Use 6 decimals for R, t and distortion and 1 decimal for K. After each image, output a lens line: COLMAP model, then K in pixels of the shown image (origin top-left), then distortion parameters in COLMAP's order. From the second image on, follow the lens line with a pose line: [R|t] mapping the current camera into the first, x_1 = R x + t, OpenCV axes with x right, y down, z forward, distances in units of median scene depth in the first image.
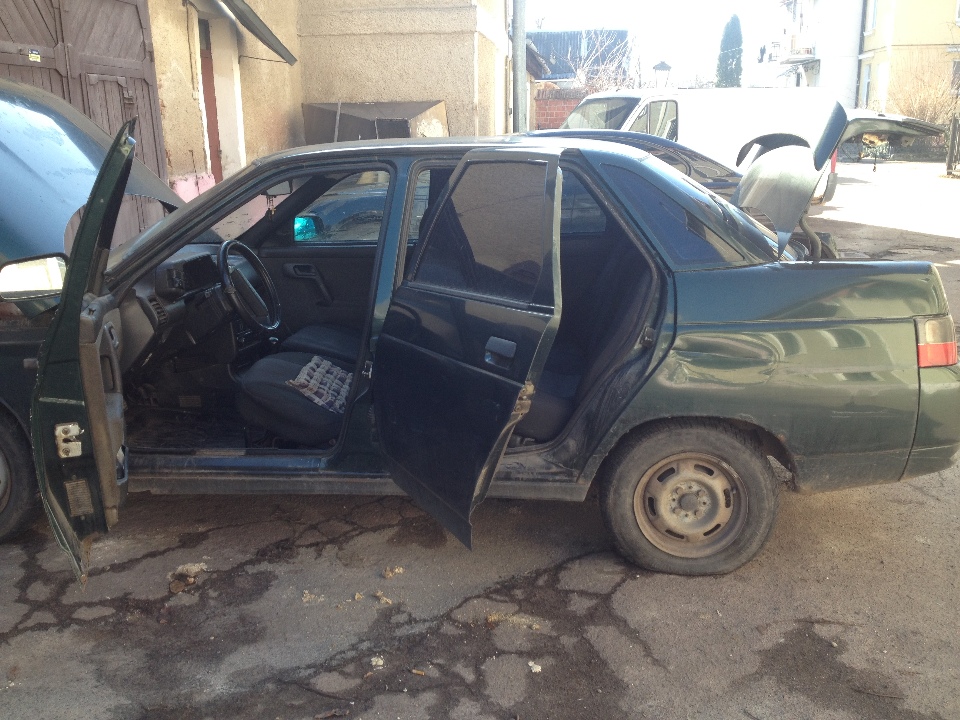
lens RADIAL K [[889.7, 0, 481.2], [0, 889.7, 363.8], [0, 0, 1]] dist [0.147920, -0.301820]
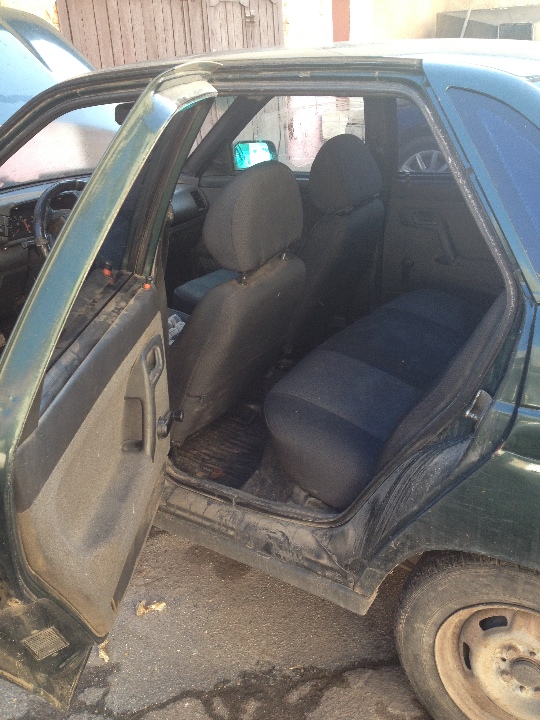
lens RADIAL K [[672.9, 0, 270.0], [0, 672.9, 360.0], [0, 0, 1]] dist [0.120011, -0.235147]
pose [[0.880037, 0.166453, -0.444780, 0.248929], [-0.081781, 0.975690, 0.203327, -0.132668], [0.467811, -0.142560, 0.872255, 0.546531]]
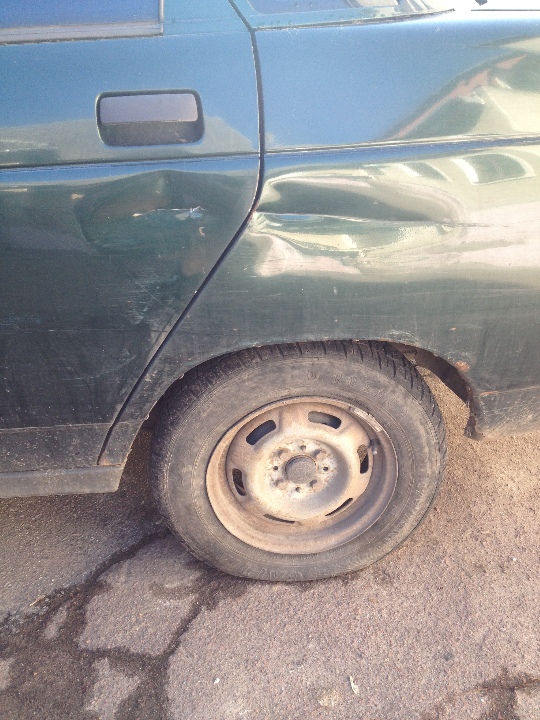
lens RADIAL K [[667.2, 0, 270.0], [0, 667.2, 360.0], [0, 0, 1]] dist [0.154621, -0.318005]
pose [[0.985575, -0.079231, 0.149548, 0.152047], [0.038665, 0.965688, 0.256809, -0.028567], [-0.164764, -0.247323, 0.954822, 0.604724]]
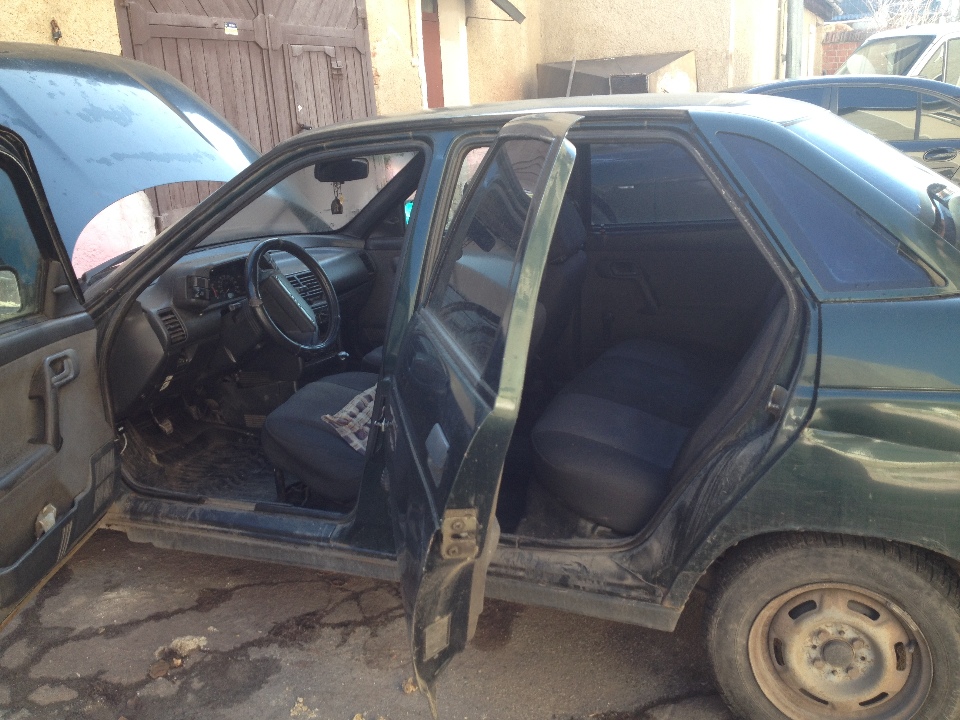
lens RADIAL K [[889.7, 0, 481.2], [0, 889.7, 363.8], [0, 0, 1]] dist [0.147920, -0.301820]
pose [[0.953826, 0.046644, -0.296714, 0.170013], [-0.034128, 0.998301, 0.047226, -0.077521], [0.298413, -0.034919, 0.953798, 0.307092]]
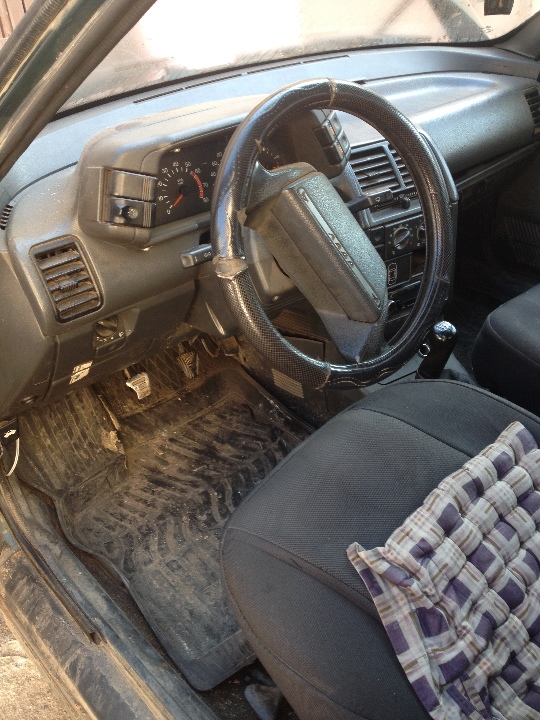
lens RADIAL K [[672.9, 0, 270.0], [0, 672.9, 360.0], [0, 0, 1]] dist [0.120011, -0.235147]
pose [[0.724070, 0.348526, -0.595192, -0.123021], [-0.116167, 0.912234, 0.392855, -0.158392], [0.679874, -0.215313, 0.701008, 0.897410]]
